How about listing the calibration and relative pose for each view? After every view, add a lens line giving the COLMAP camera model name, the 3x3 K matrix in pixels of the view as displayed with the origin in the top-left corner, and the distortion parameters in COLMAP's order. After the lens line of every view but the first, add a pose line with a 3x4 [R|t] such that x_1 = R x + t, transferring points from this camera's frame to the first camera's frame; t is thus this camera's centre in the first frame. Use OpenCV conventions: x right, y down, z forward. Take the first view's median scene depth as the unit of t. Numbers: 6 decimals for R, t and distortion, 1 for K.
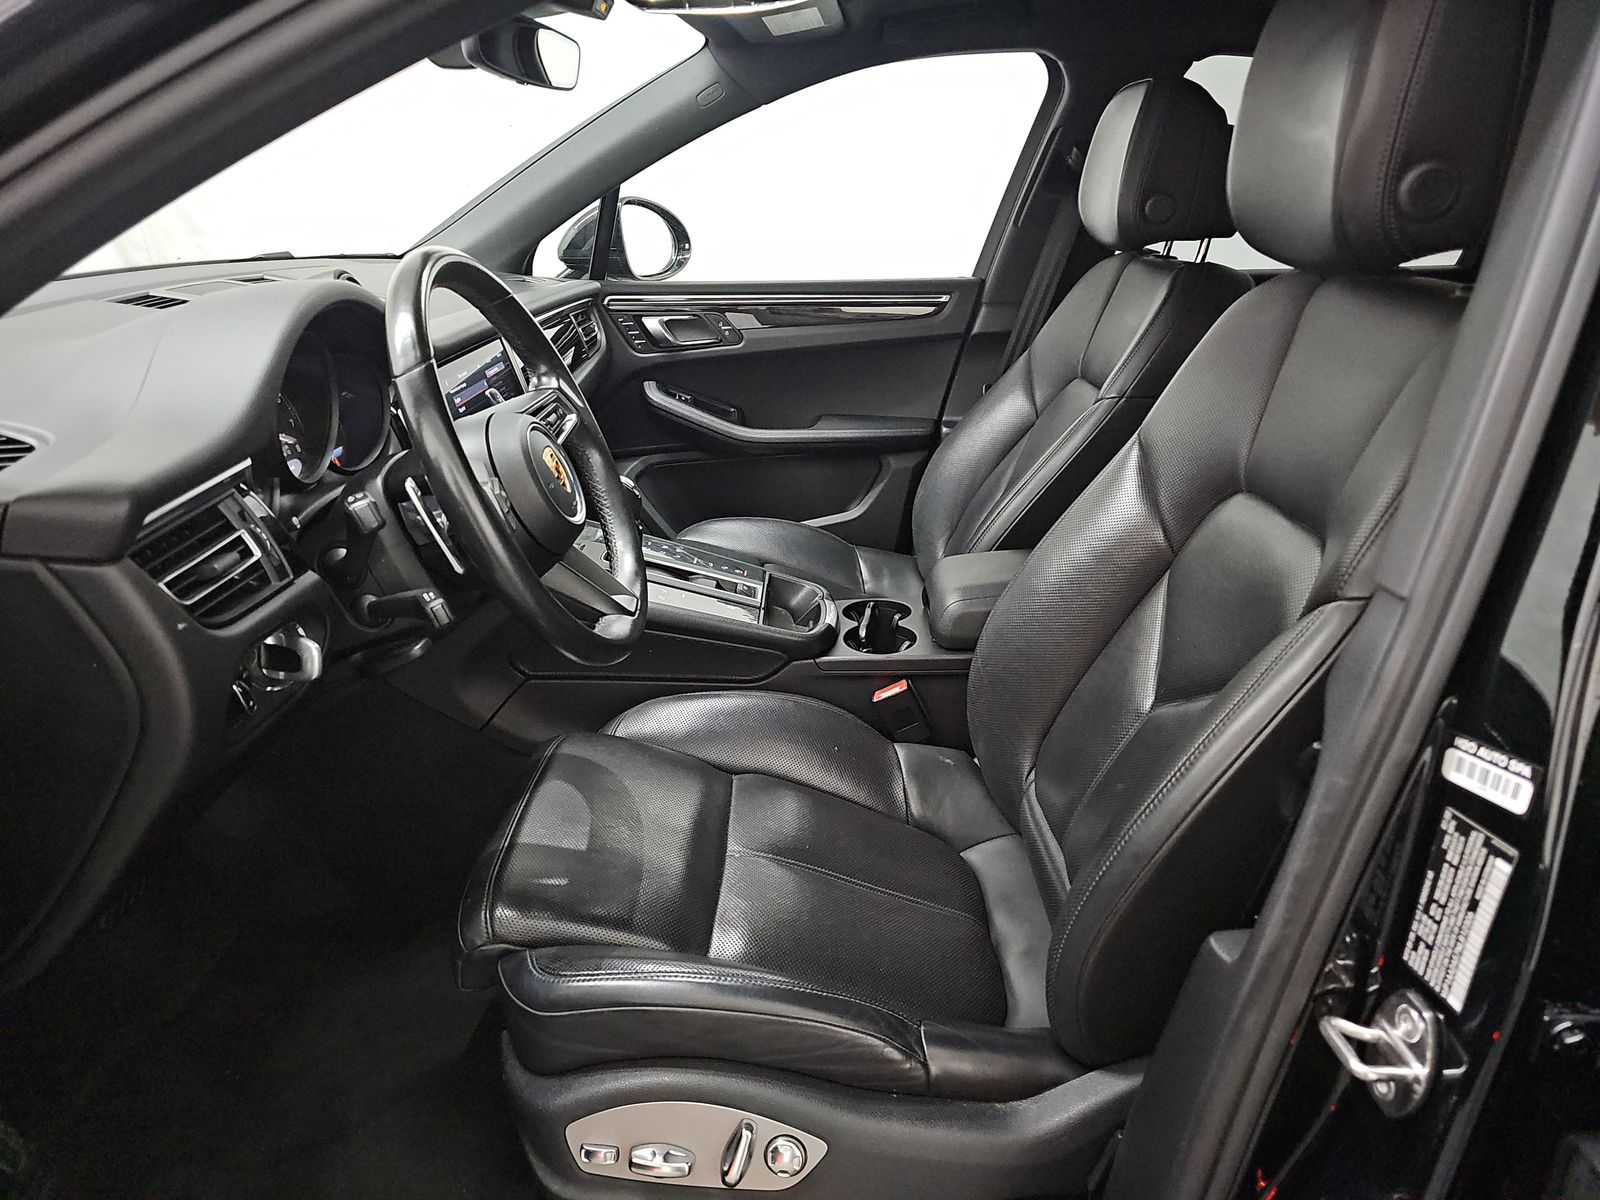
lens RADIAL K [[1060.9, 0, 789.0], [0, 1060.9, 600.3], [0, 0, 1]] dist [0.034963, -0.027255]
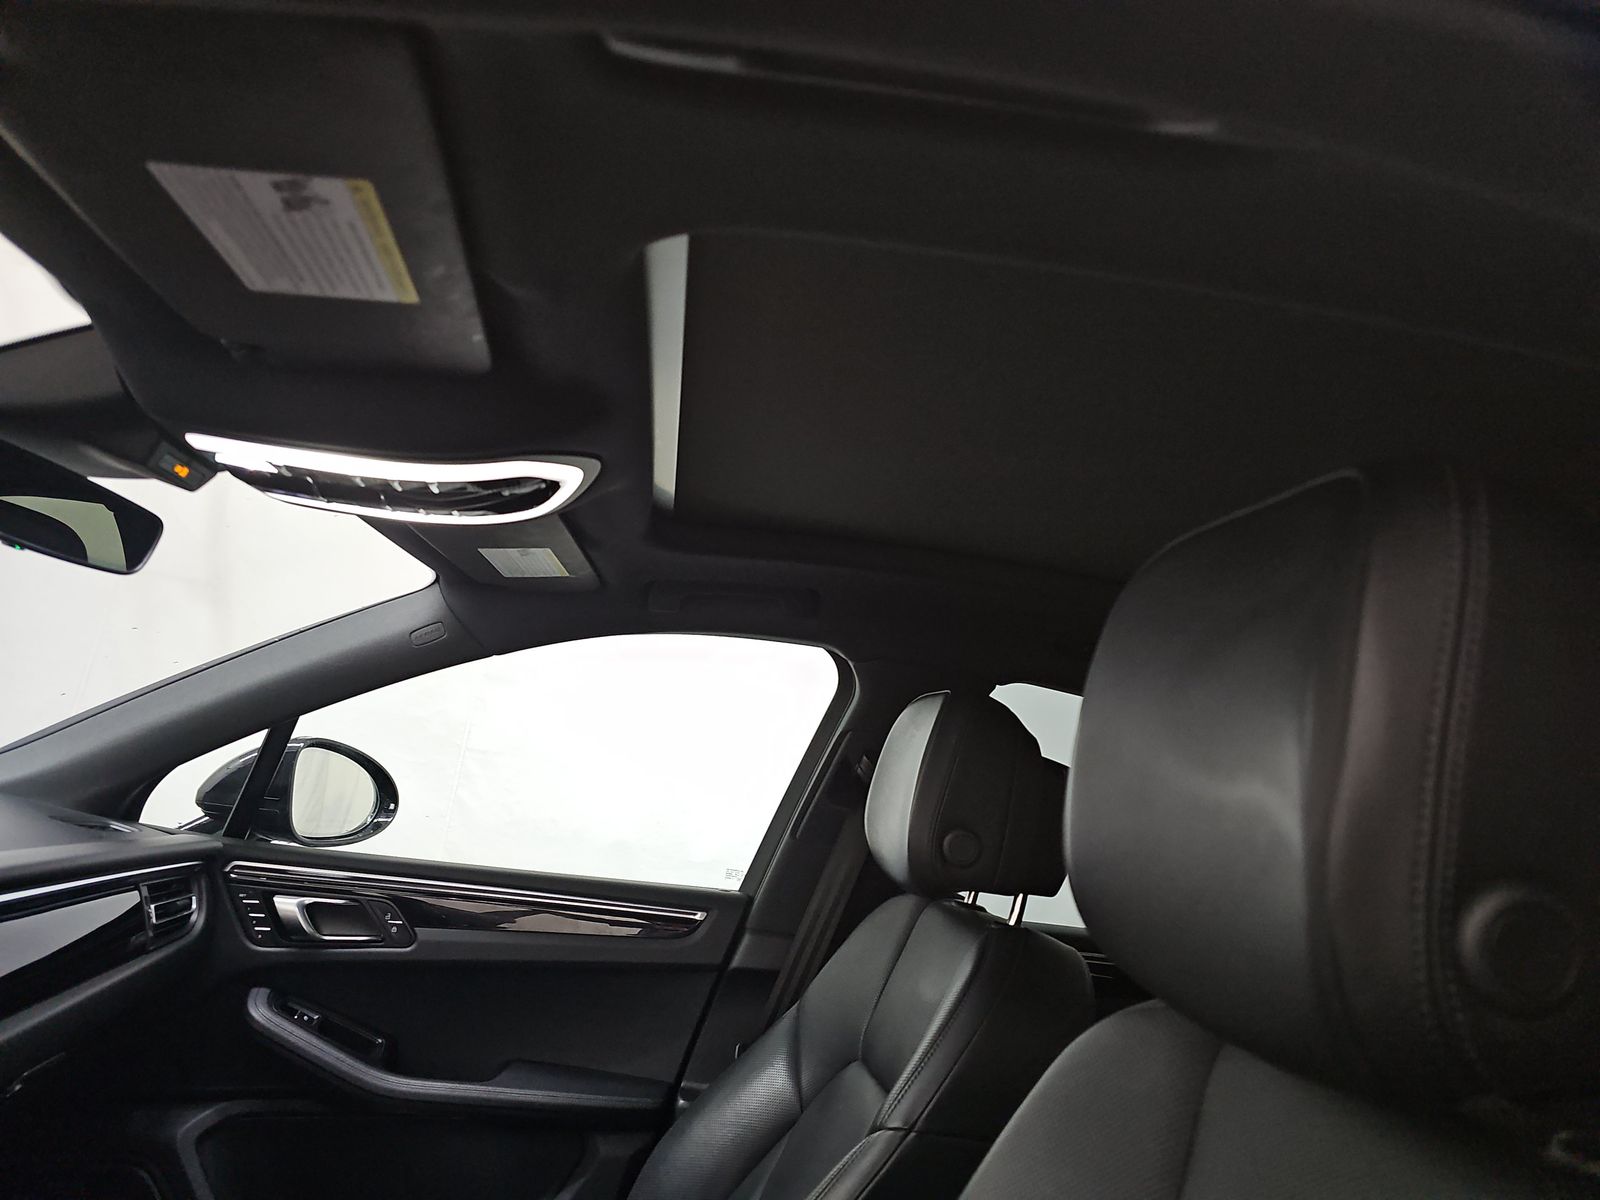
lens RADIAL K [[1060.9, 0, 789.0], [0, 1060.9, 600.3], [0, 0, 1]] dist [0.034963, -0.027255]
pose [[0.980675, 0.153005, 0.121927, 0.082699], [-0.071134, 0.859406, -0.506321, -0.096929], [-0.182255, 0.487863, 0.853682, 0.226307]]
